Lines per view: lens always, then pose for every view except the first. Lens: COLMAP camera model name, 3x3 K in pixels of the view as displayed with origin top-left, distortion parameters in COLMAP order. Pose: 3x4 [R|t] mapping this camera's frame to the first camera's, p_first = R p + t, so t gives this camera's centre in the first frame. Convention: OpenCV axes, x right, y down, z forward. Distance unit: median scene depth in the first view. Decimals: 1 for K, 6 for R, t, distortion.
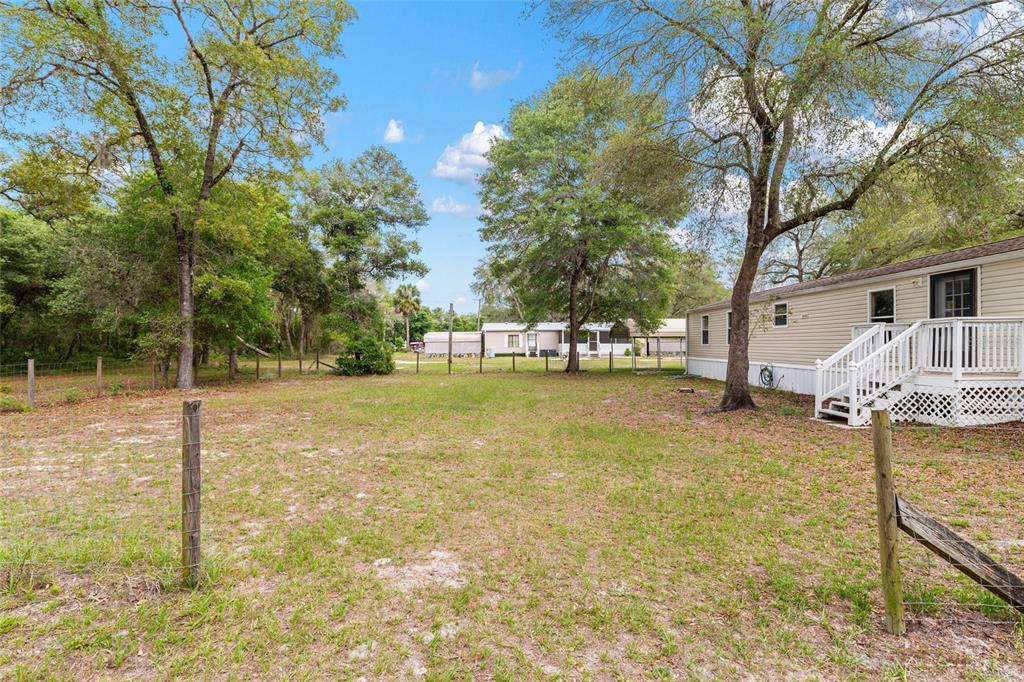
lens RADIAL K [[474.8, 0, 512.6], [0, 474.8, 345.2], [0, 0, 1]] dist [0.002869, -0.001754]
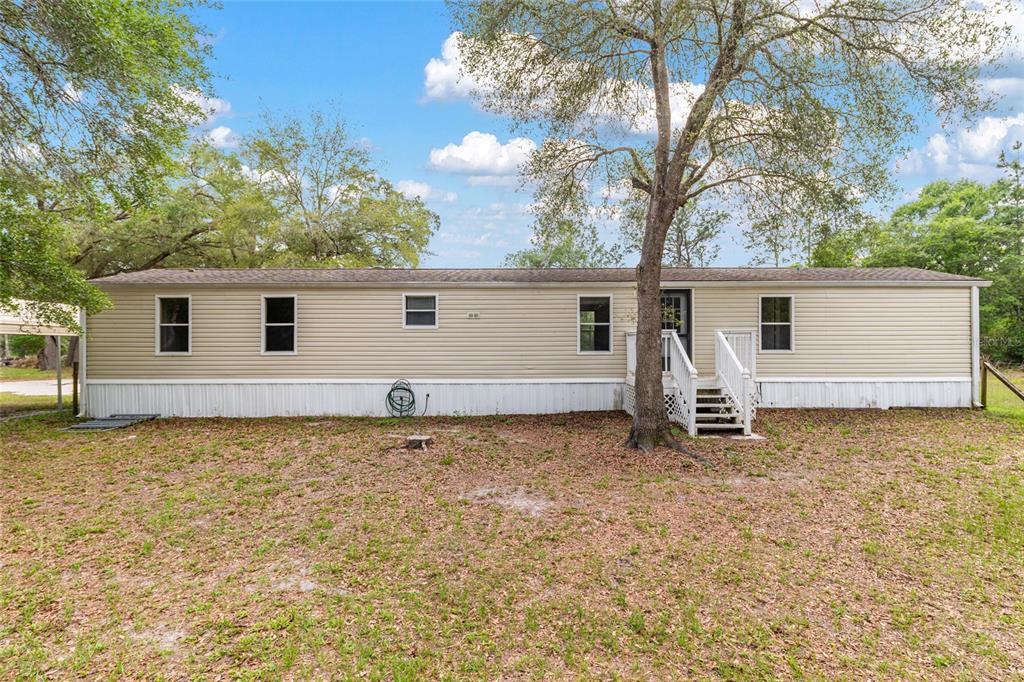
lens RADIAL K [[474.8, 0, 508.9], [0, 474.8, 339.8], [0, 0, 1]] dist [0.002869, -0.001754]
pose [[0.023026, 0.008035, 0.999703, -0.247803], [0.004114, 0.999958, -0.008131, -0.021631], [-0.999726, 0.004300, 0.022992, 1.364104]]
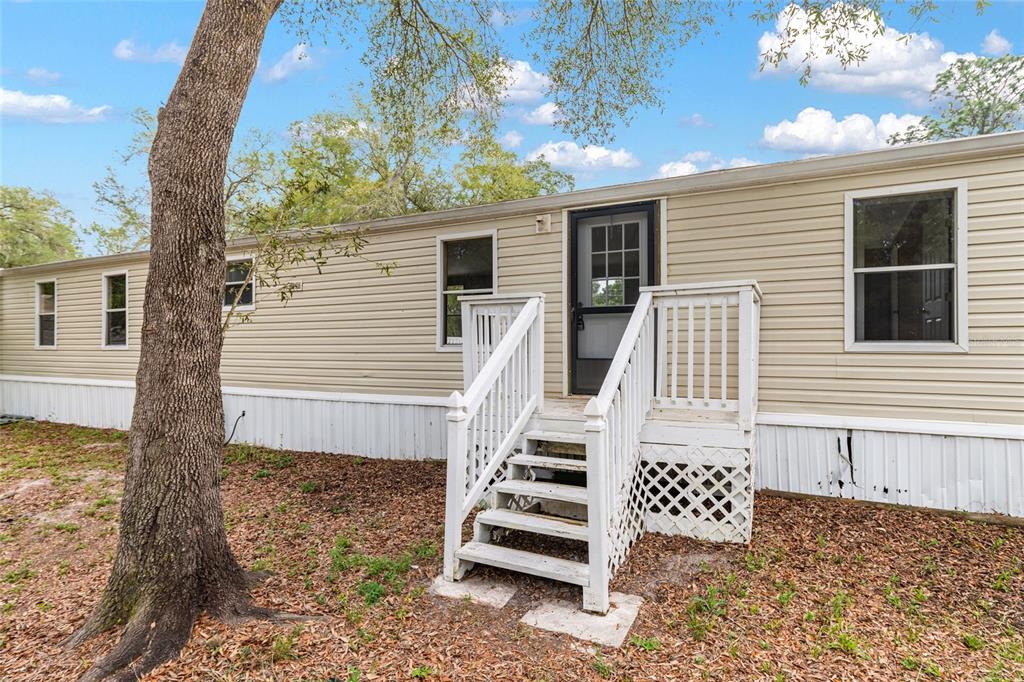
lens RADIAL K [[533.1, 0, 506.1], [0, 533.1, 340.8], [0, 0, 1]] dist [0.001300, 0.002960]
pose [[0.467670, 0.006425, 0.883880, 0.354587], [0.002886, 0.999957, -0.008796, -0.001742], [-0.883898, 0.006664, 0.467631, 0.826163]]
